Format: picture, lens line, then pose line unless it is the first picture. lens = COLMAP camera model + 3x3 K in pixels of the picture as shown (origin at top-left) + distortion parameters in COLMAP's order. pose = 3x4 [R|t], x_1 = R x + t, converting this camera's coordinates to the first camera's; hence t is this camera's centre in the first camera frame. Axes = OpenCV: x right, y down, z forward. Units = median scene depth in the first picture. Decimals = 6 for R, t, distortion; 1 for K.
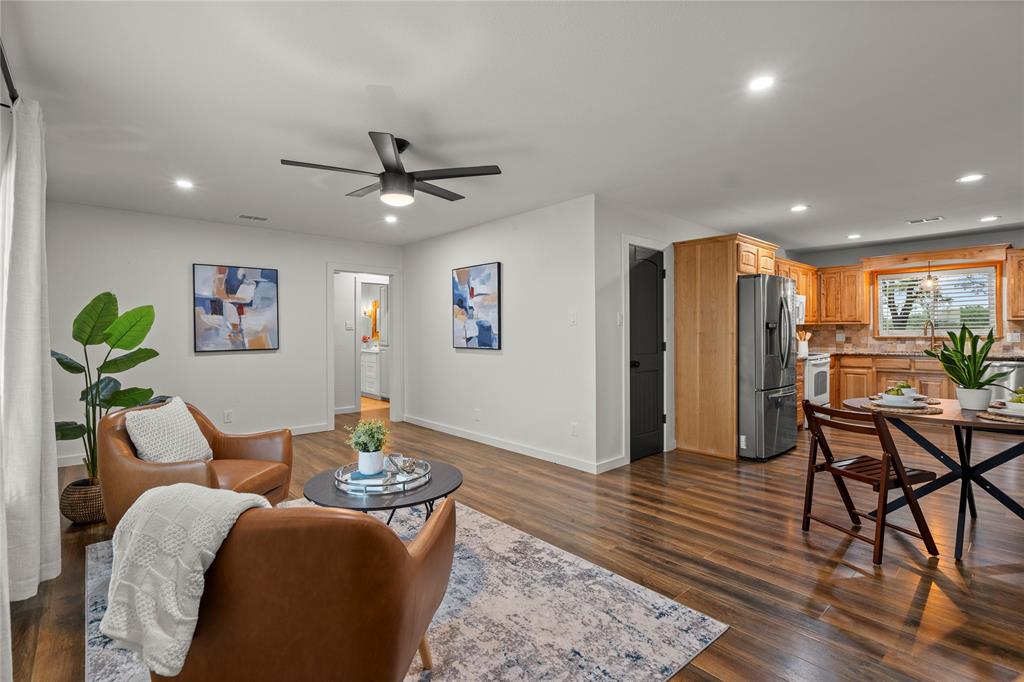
lens RADIAL K [[475.6, 0, 508.2], [0, 475.6, 332.5], [0, 0, 1]] dist [-0.002473, 0.000361]
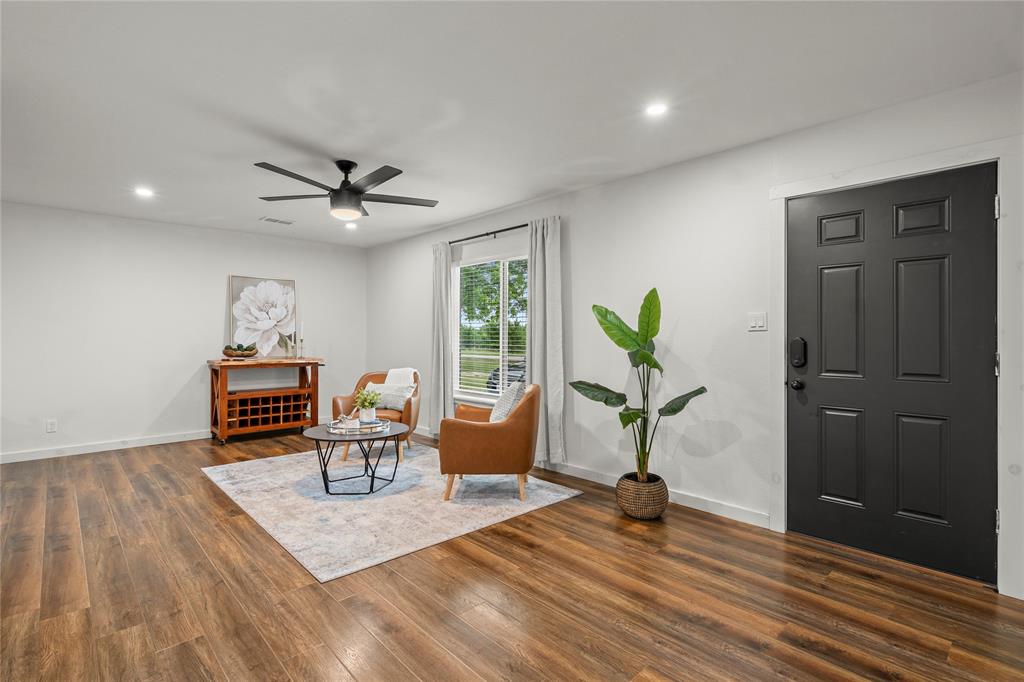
lens RADIAL K [[489.4, 0, 510.0], [0, 489.4, 329.3], [0, 0, 1]] dist [-0.000435, 0.000313]
pose [[-0.999689, 0.002959, -0.024761, -0.295888], [0.003121, 0.999974, -0.006510, 0.000711], [0.024741, -0.006586, -0.999672, 1.084479]]
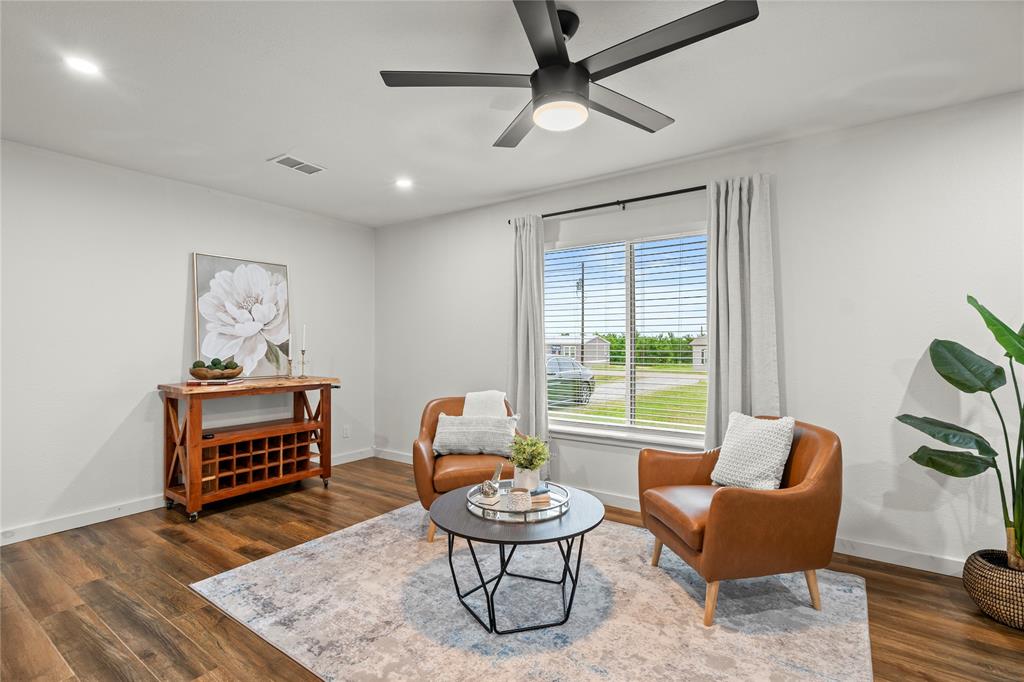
lens RADIAL K [[471.9, 0, 511.8], [0, 471.9, 336.6], [0, 0, 1]] dist [-0.002253, 0.000939]
pose [[-0.972162, 0.003493, -0.234282, -0.016754], [0.005101, 0.999967, -0.006259, -0.000200], [0.234252, -0.007280, -0.972149, 0.781756]]
